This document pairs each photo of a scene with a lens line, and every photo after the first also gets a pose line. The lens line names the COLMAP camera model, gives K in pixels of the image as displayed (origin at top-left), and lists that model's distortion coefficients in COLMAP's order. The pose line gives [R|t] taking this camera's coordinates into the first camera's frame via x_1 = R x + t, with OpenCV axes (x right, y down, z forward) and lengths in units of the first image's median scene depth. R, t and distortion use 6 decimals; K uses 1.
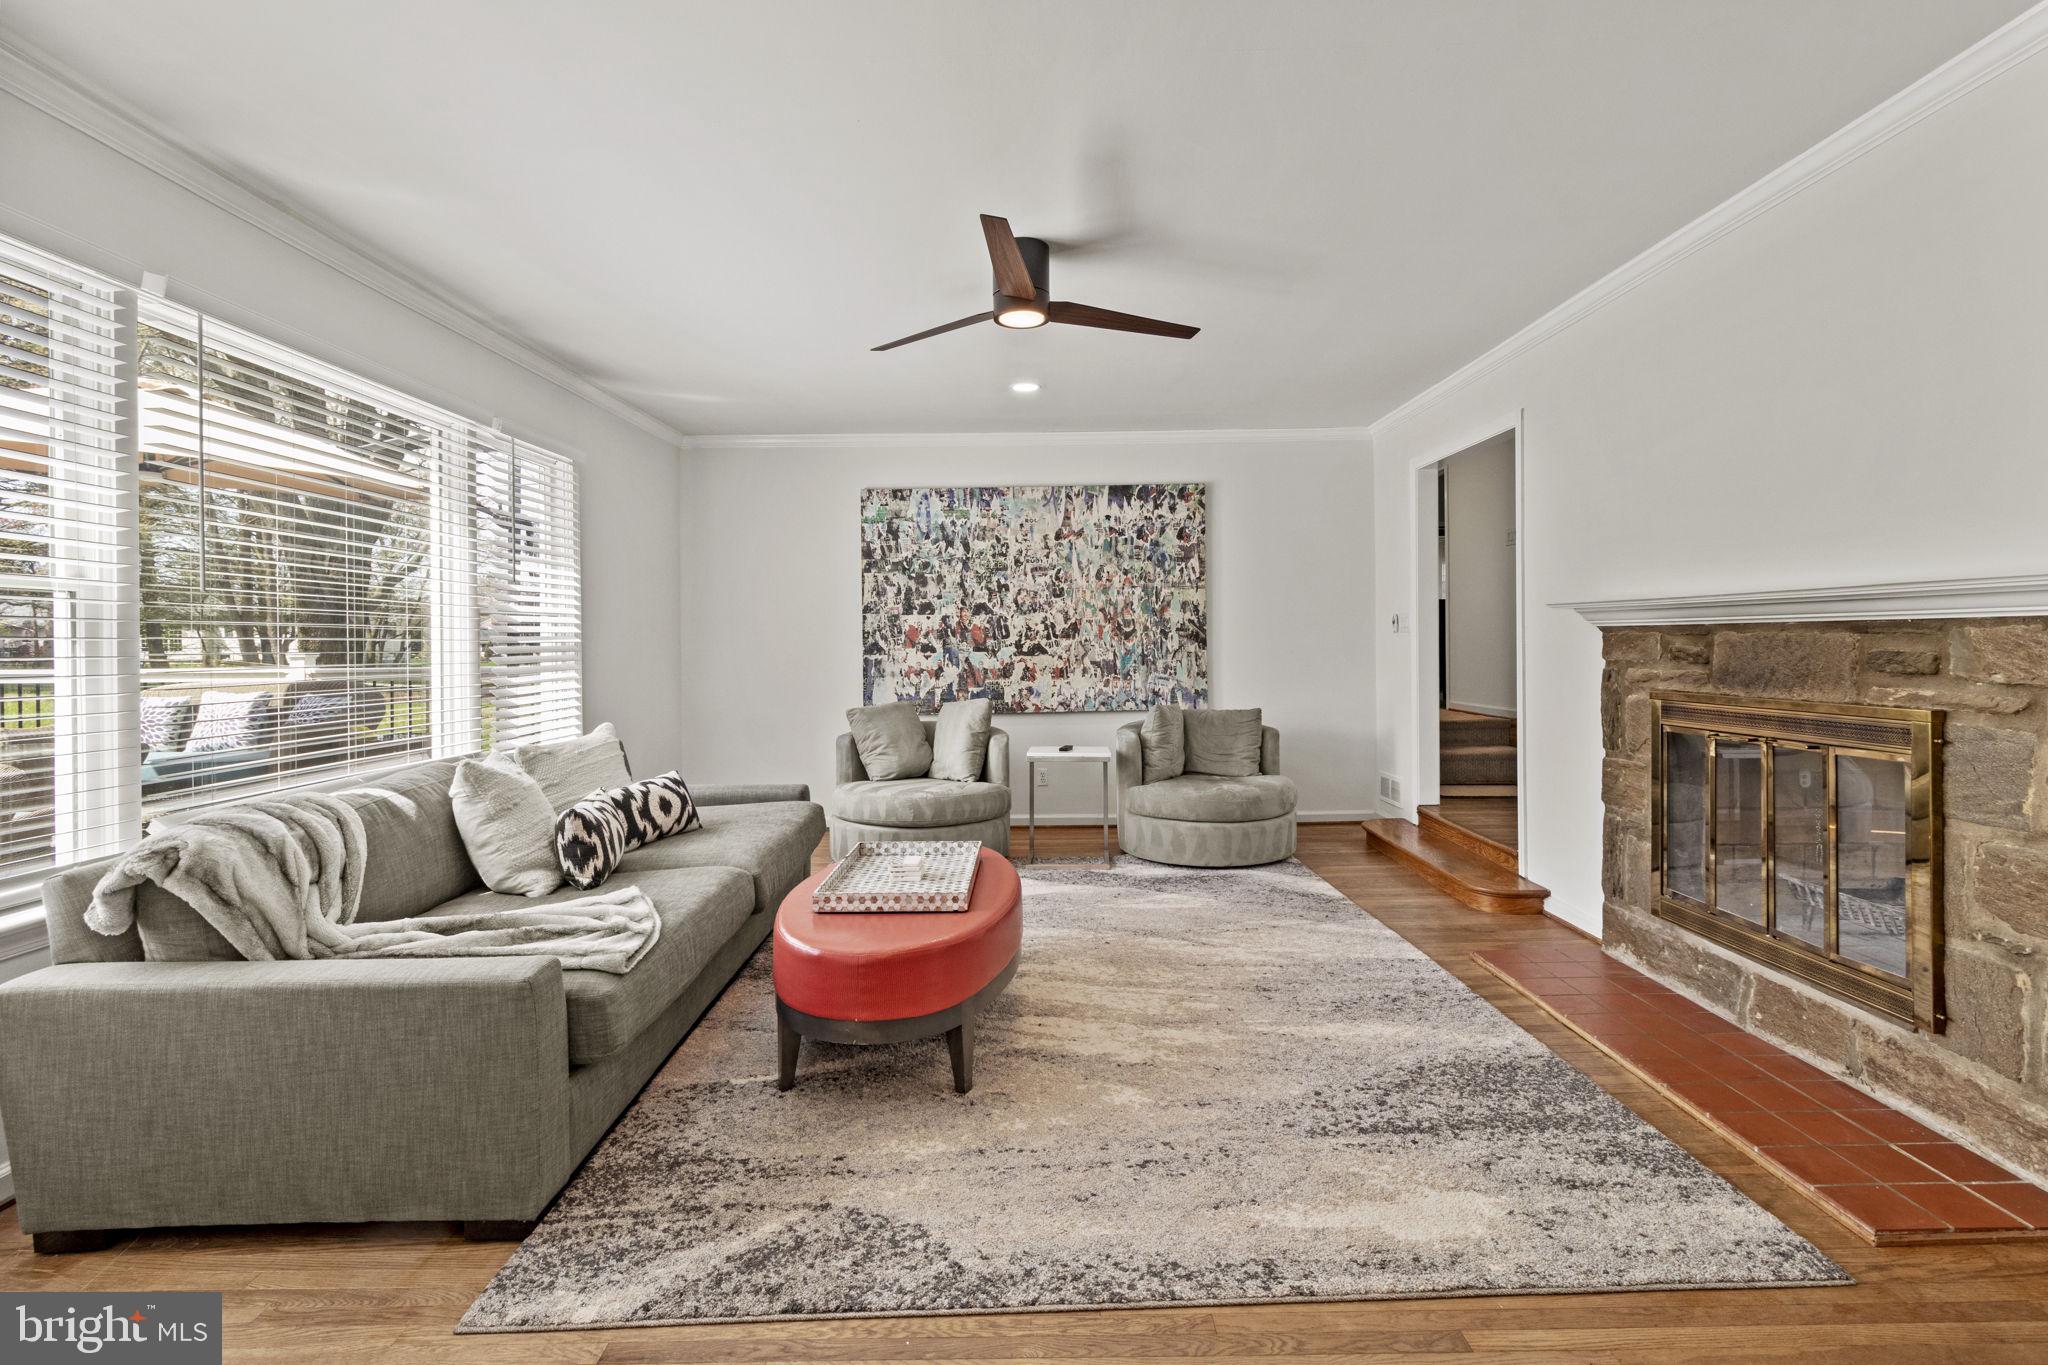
lens RADIAL K [[956.9, 0, 1029.7], [0, 956.9, 635.3], [0, 0, 1]] dist [0.001725, 0.000081]
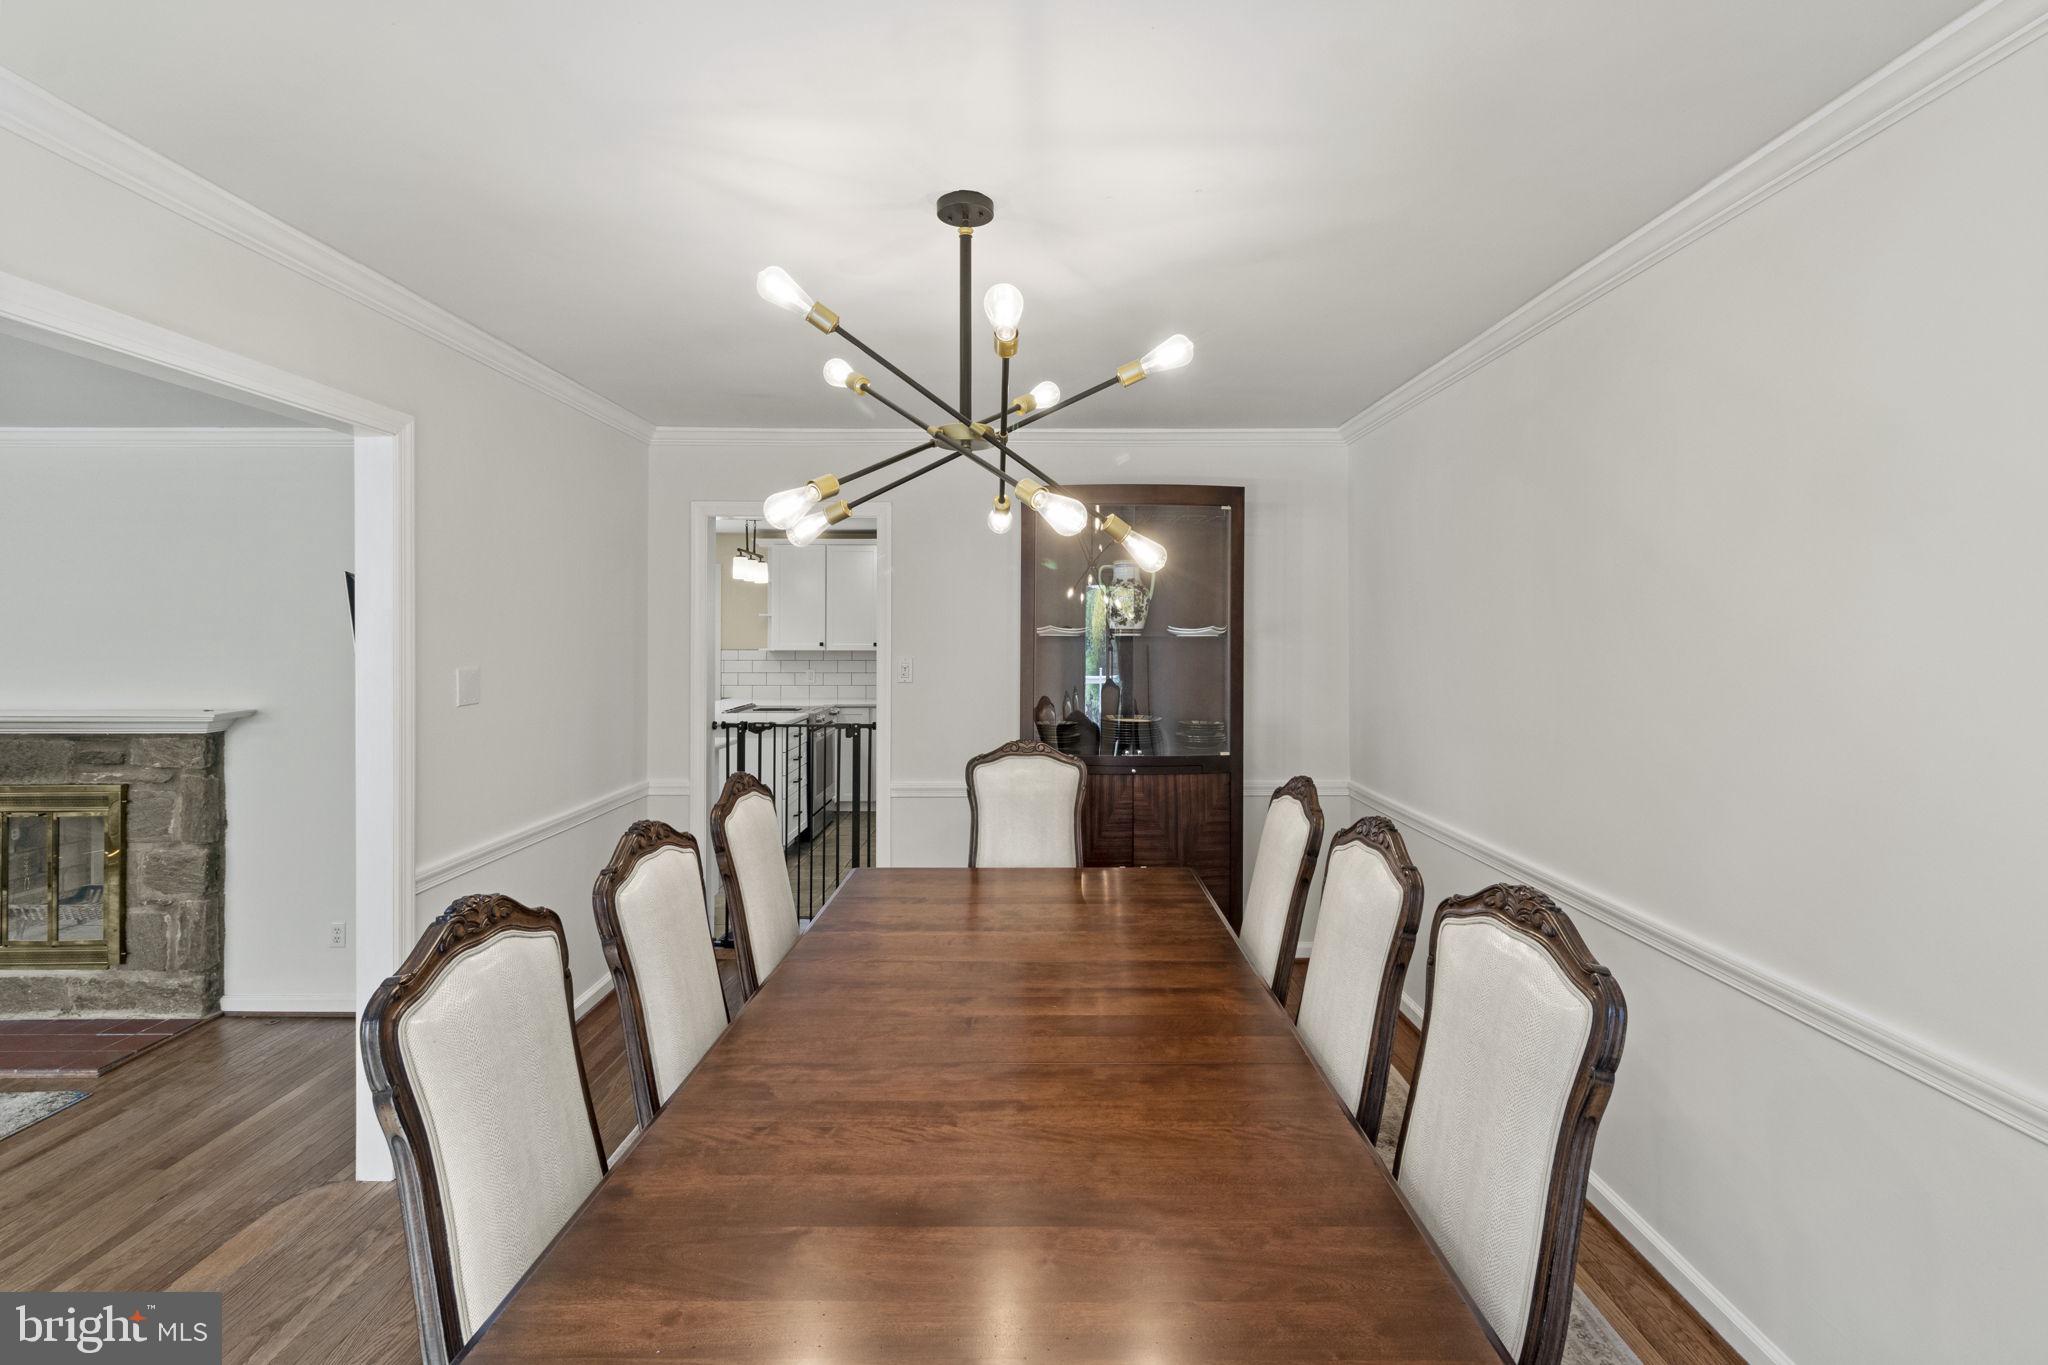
lens RADIAL K [[956.9, 0, 1029.7], [0, 956.9, 635.3], [0, 0, 1]] dist [0.001725, 0.000081]
pose [[0.007416, 0.007123, 0.999947, -0.822117], [-0.003740, 0.999968, -0.007096, -0.189947], [-0.999966, -0.003687, 0.007442, -0.697405]]
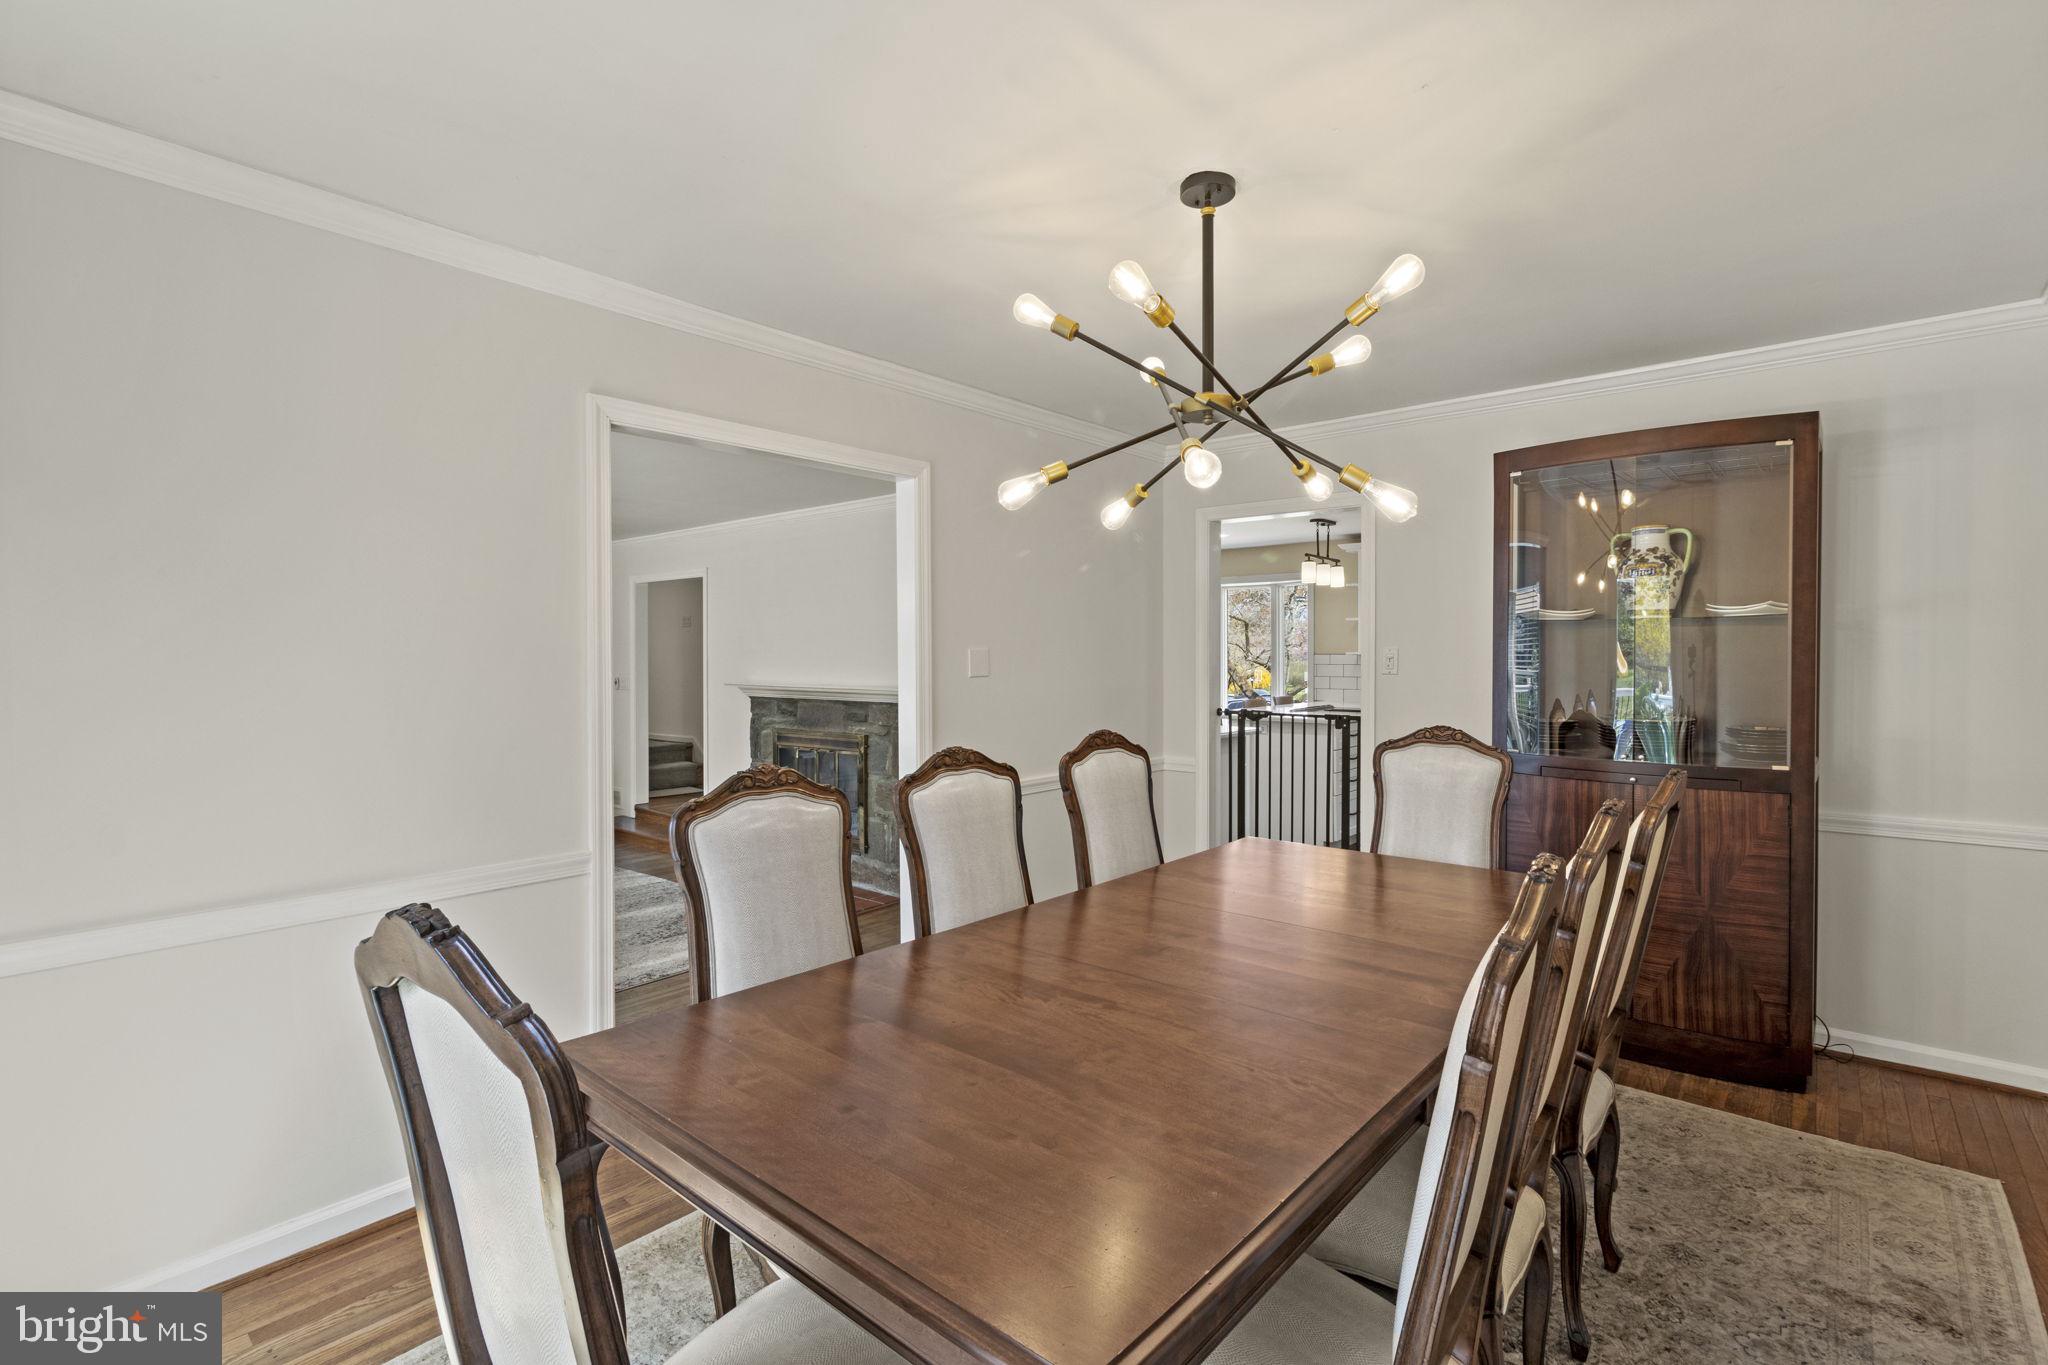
lens RADIAL K [[944.0, 0, 1027.8], [0, 944.0, 671.2], [0, 0, 1]] dist [0.002405, 0.000048]
pose [[0.657606, -0.007809, 0.753322, -0.750925], [-0.004737, 0.999884, 0.014500, -0.140433], [-0.753347, -0.013104, 0.657493, -1.080379]]
